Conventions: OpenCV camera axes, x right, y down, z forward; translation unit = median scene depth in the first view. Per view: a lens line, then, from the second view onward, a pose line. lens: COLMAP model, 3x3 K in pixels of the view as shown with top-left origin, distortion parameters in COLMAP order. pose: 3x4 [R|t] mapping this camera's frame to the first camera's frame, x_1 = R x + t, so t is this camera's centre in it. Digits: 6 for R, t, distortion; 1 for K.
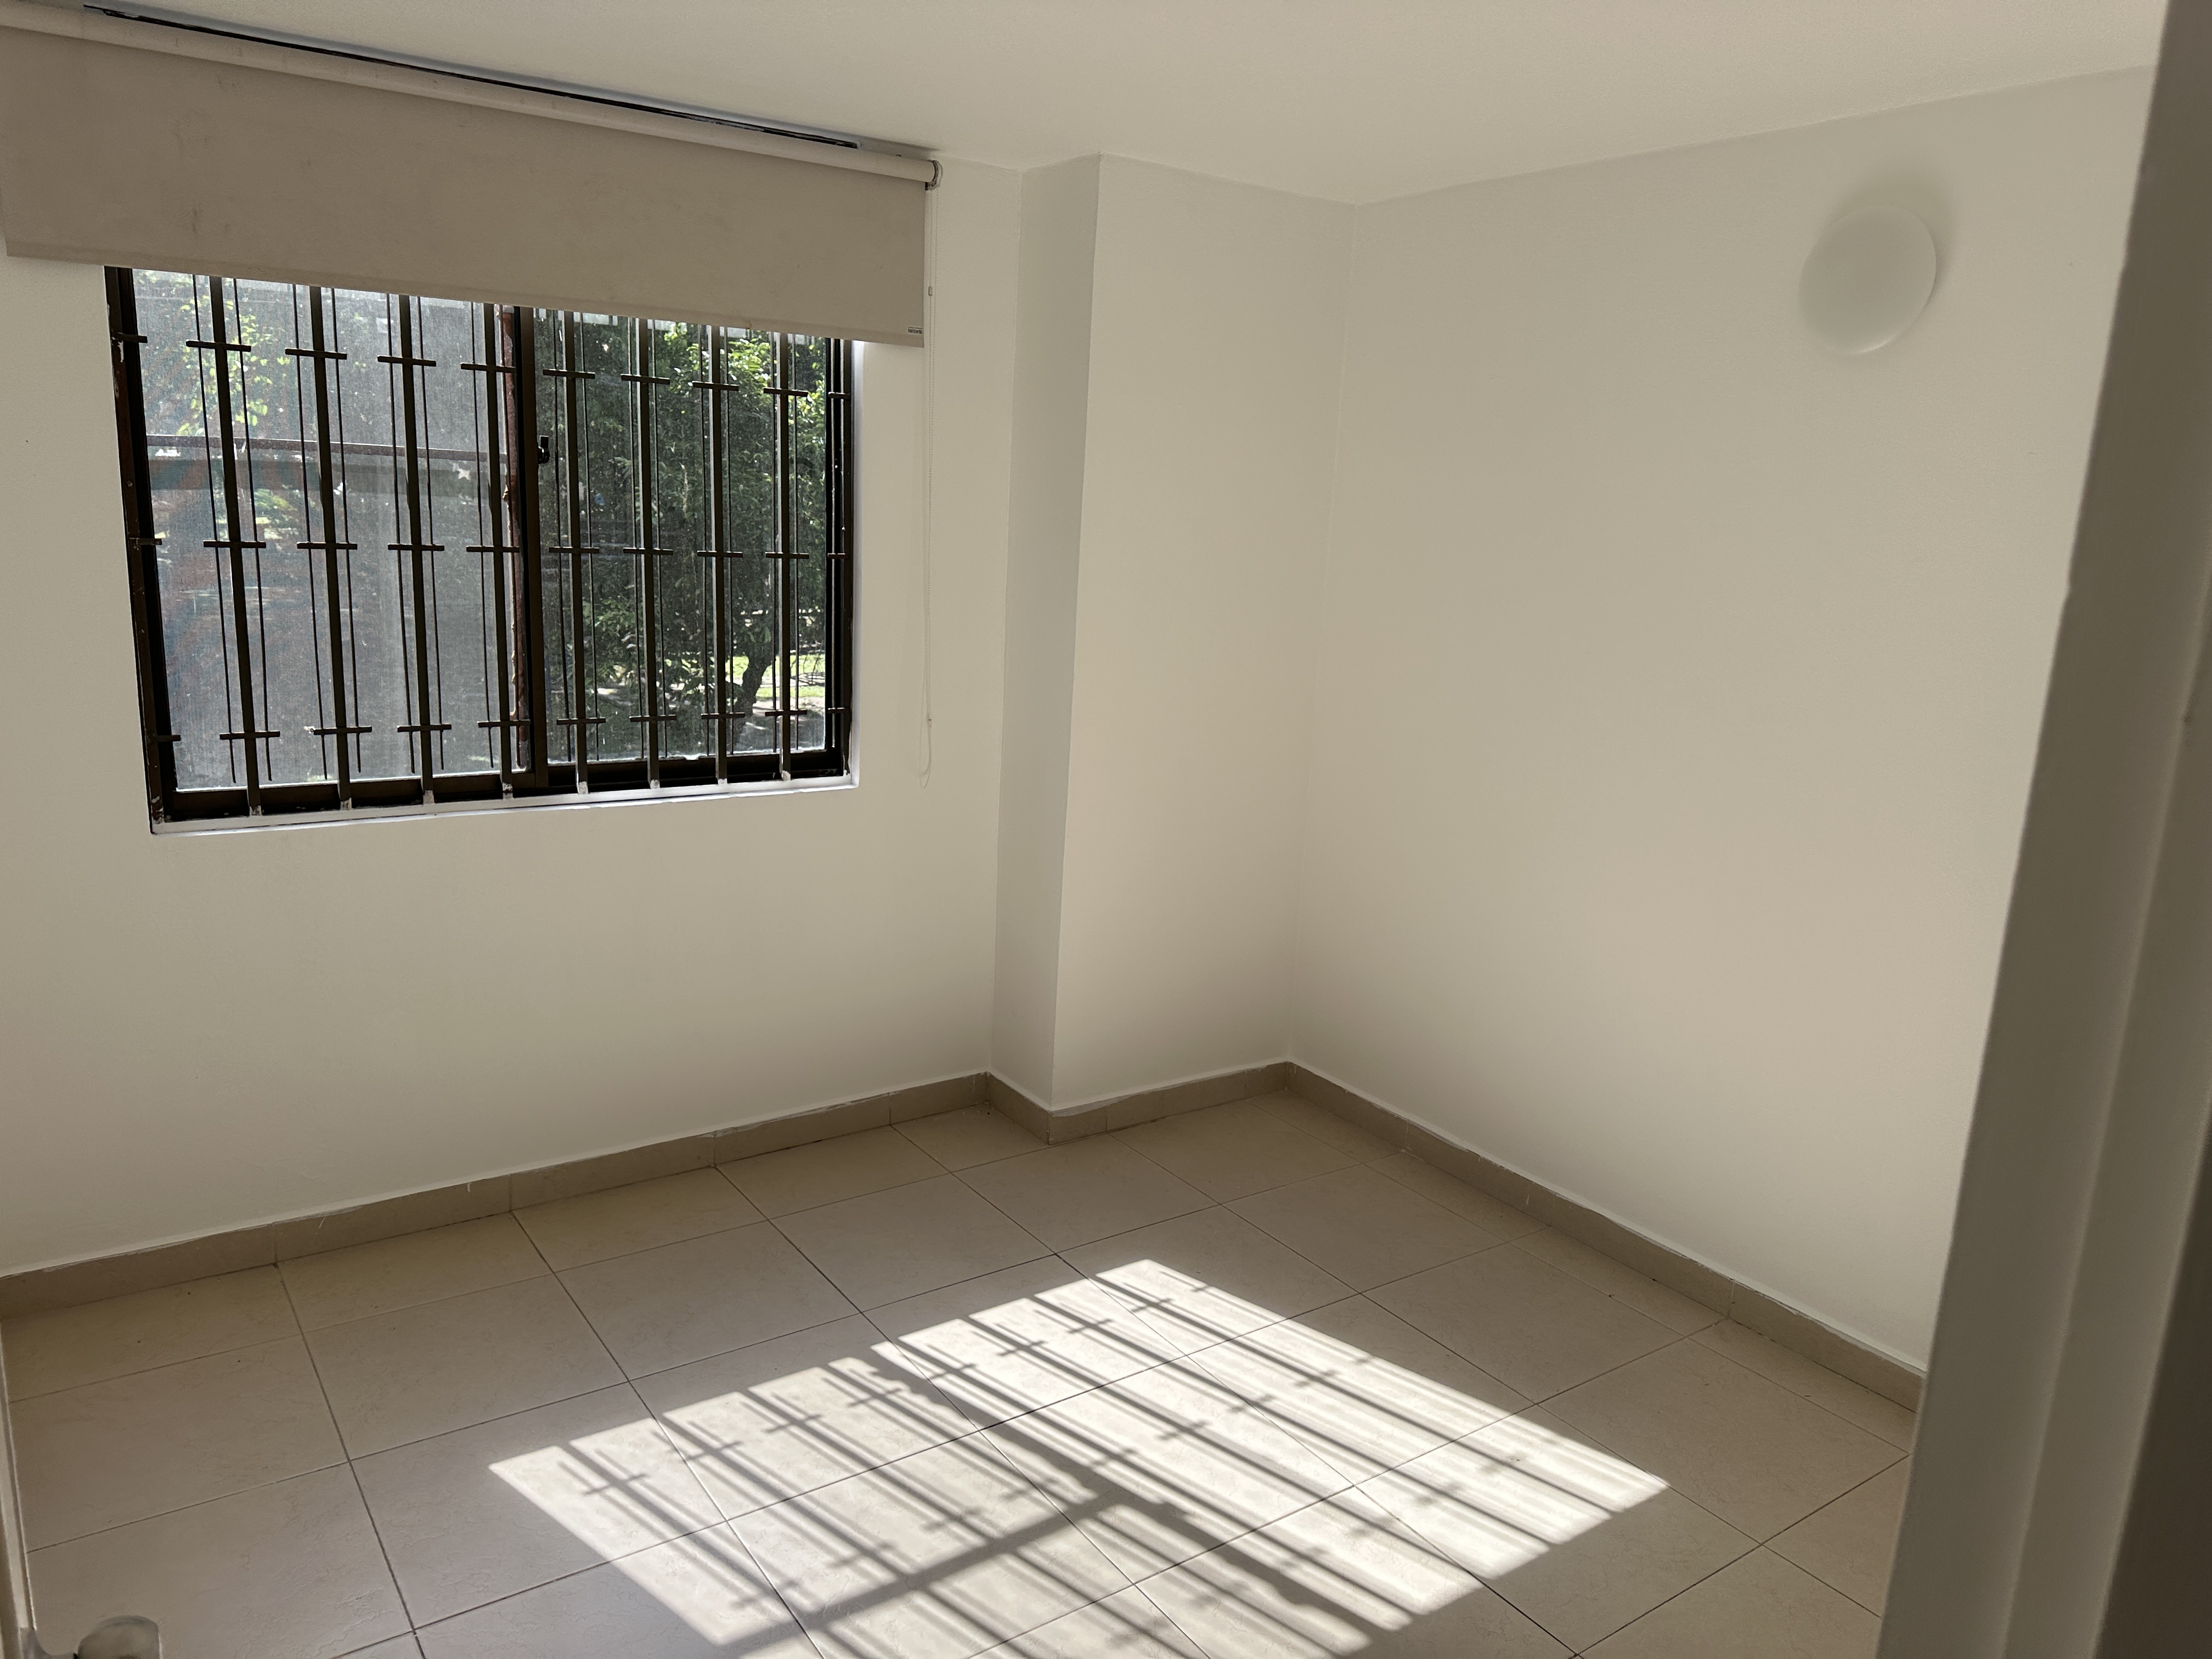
lens RADIAL K [[1534.4, 0, 1106.0], [0, 1534.4, 829.5], [0, 0, 1]] dist [0.063689, -0.060376]
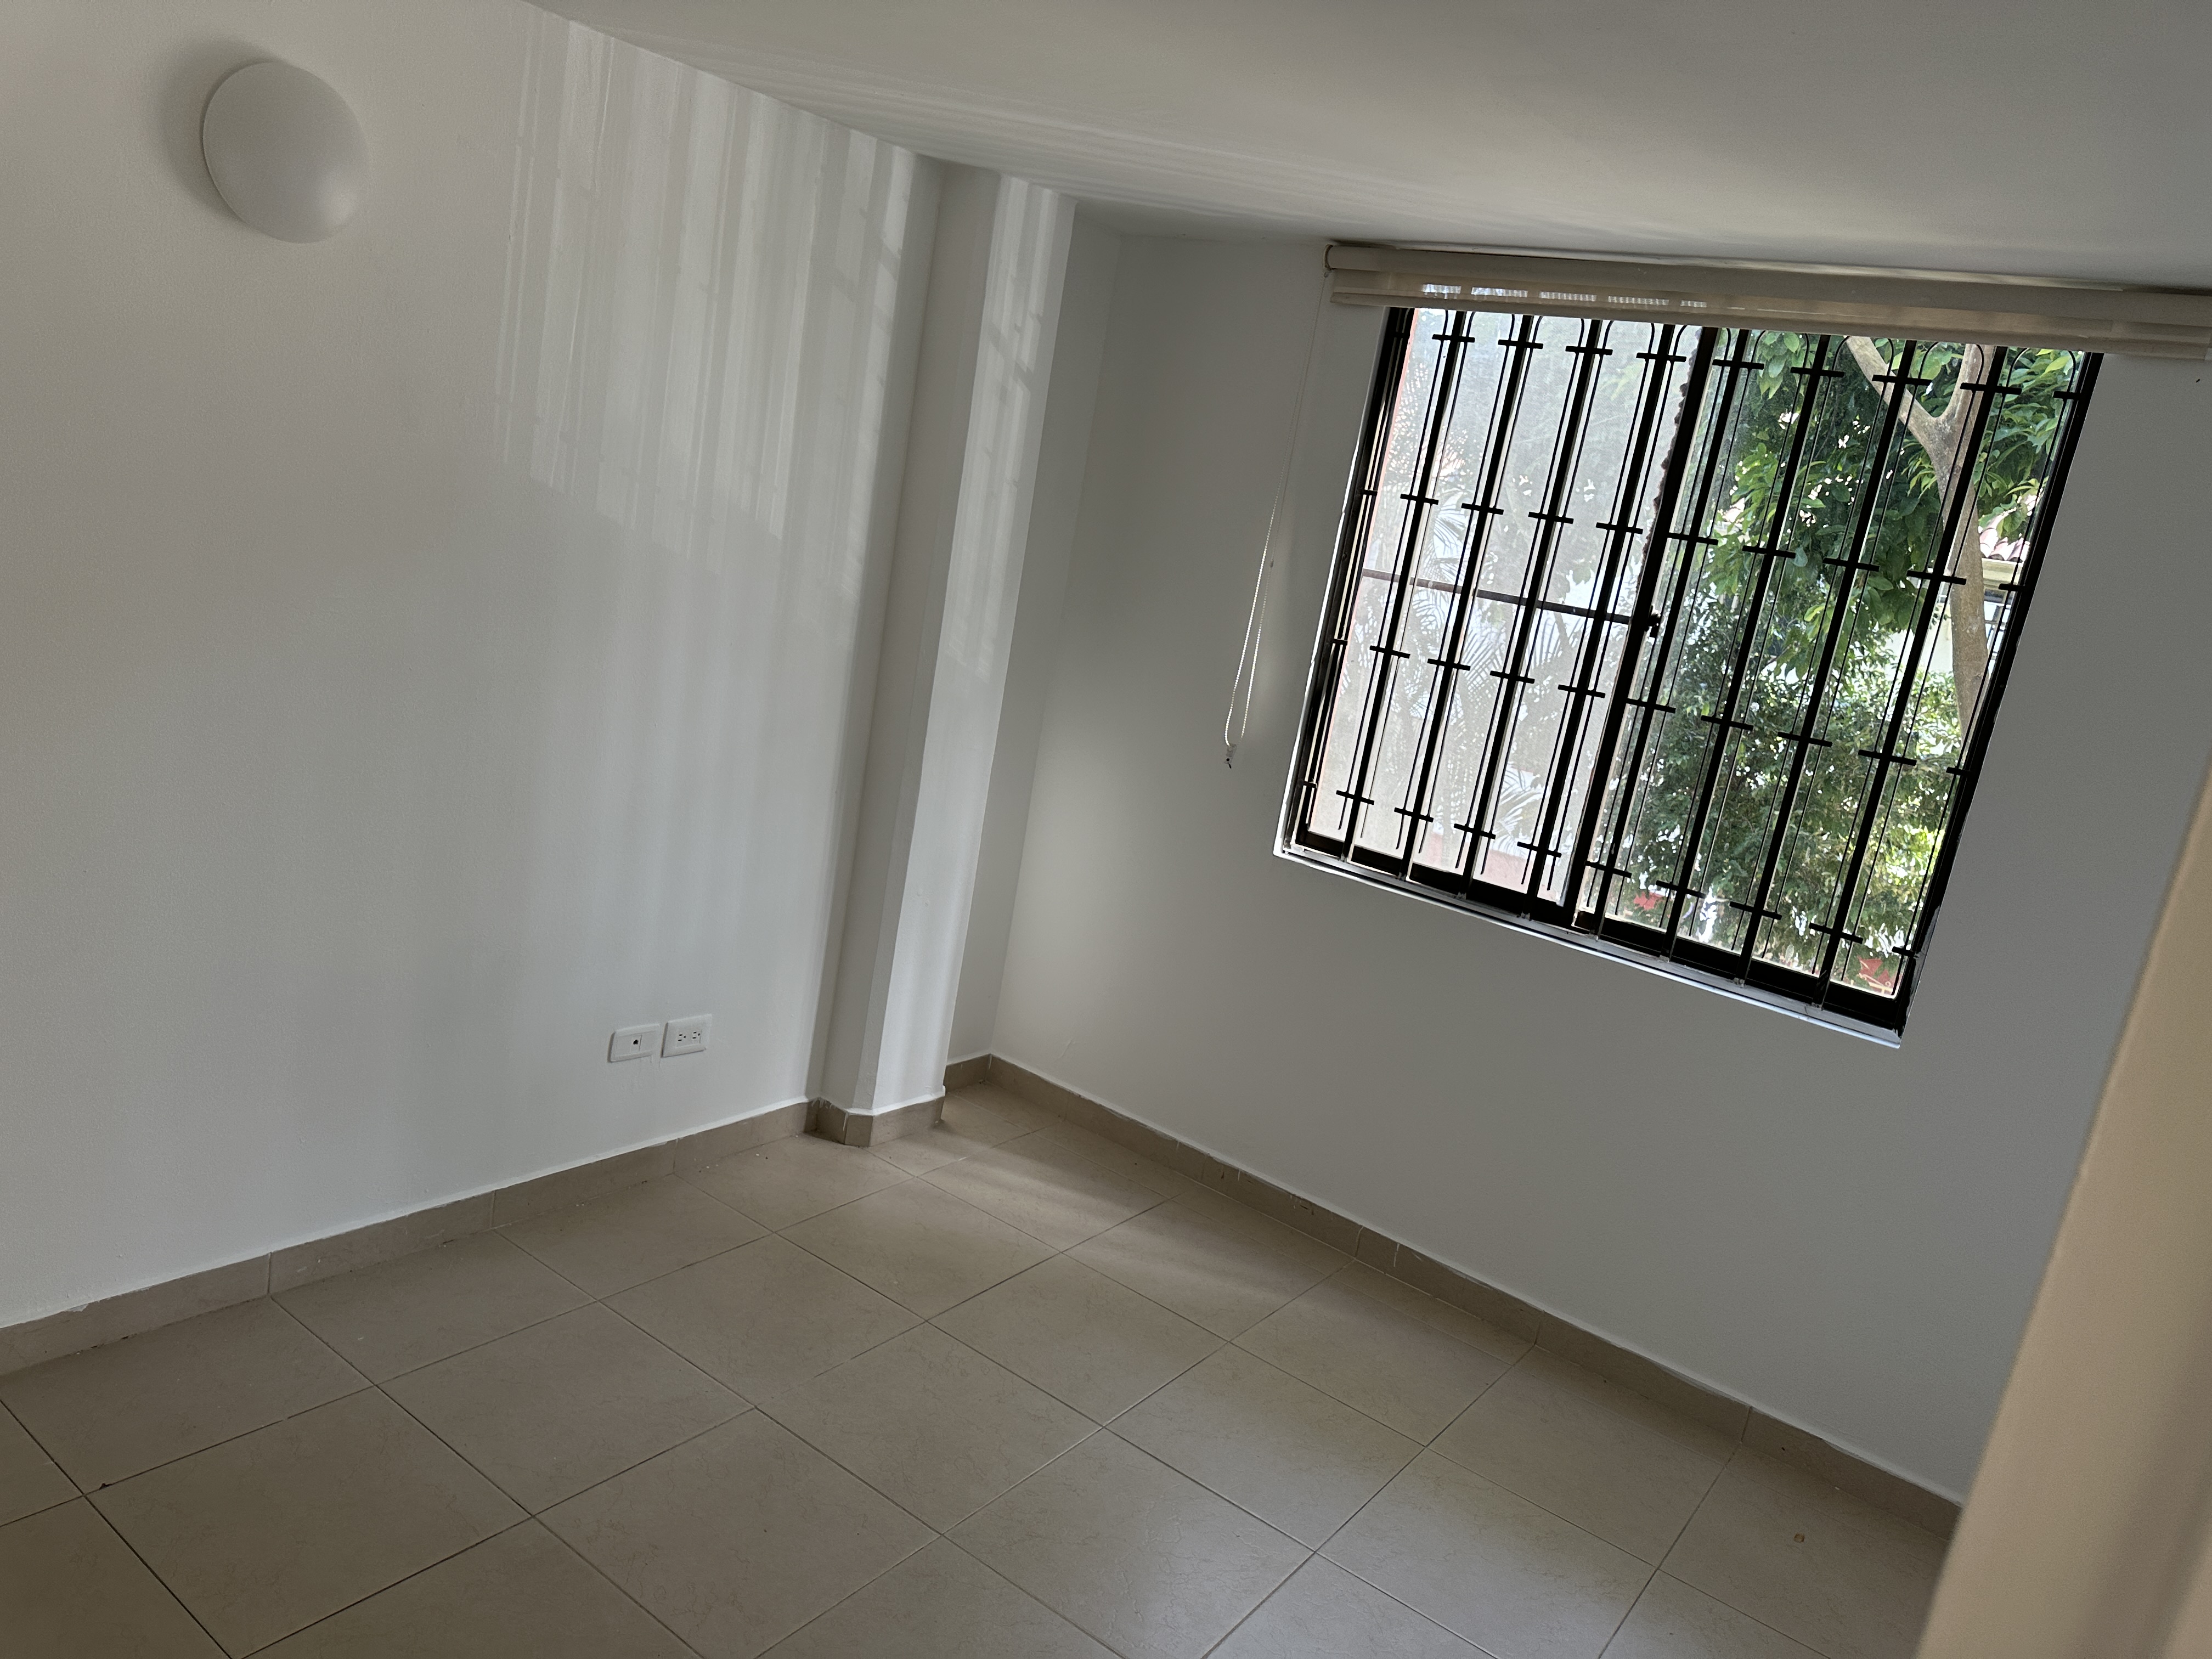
lens RADIAL K [[1534.4, 0, 1106.0], [0, 1534.4, 829.5], [0, 0, 1]] dist [0.063689, -0.060376]
pose [[0.311623, 0.195969, -0.929778, 0.367114], [-0.359798, 0.929977, 0.075422, -0.039492], [0.879452, 0.311029, 0.360312, 0.256135]]
